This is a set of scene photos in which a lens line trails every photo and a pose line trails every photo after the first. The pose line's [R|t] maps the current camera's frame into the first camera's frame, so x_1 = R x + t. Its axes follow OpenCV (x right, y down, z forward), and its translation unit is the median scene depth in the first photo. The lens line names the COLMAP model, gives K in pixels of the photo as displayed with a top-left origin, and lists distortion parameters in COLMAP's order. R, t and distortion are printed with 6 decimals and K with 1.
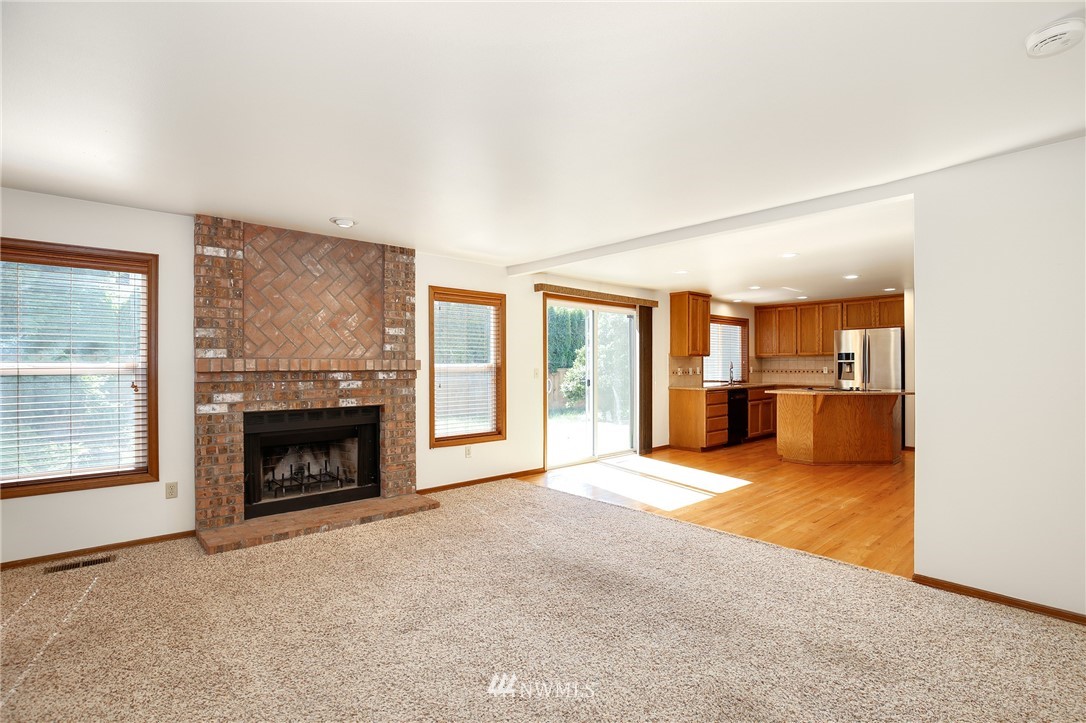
lens RADIAL K [[504.6, 0, 559.2], [0, 504.6, 369.2], [0, 0, 1]] dist [-0.024568, 0.005942]
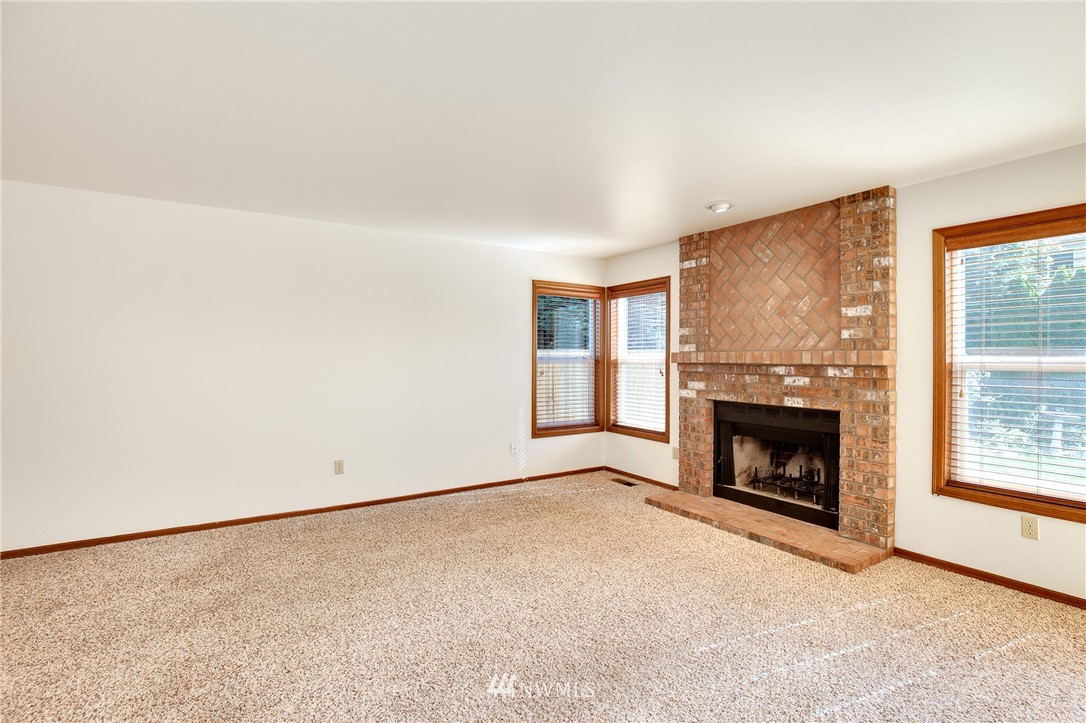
lens RADIAL K [[504.6, 0, 539.6], [0, 504.6, 354.8], [0, 0, 1]] dist [-0.024568, 0.005942]
pose [[-0.172030, -0.004525, -0.985081, 0.510349], [-0.010424, 0.999942, -0.002773, -0.006742], [0.985037, 0.009791, -0.172067, 0.754462]]
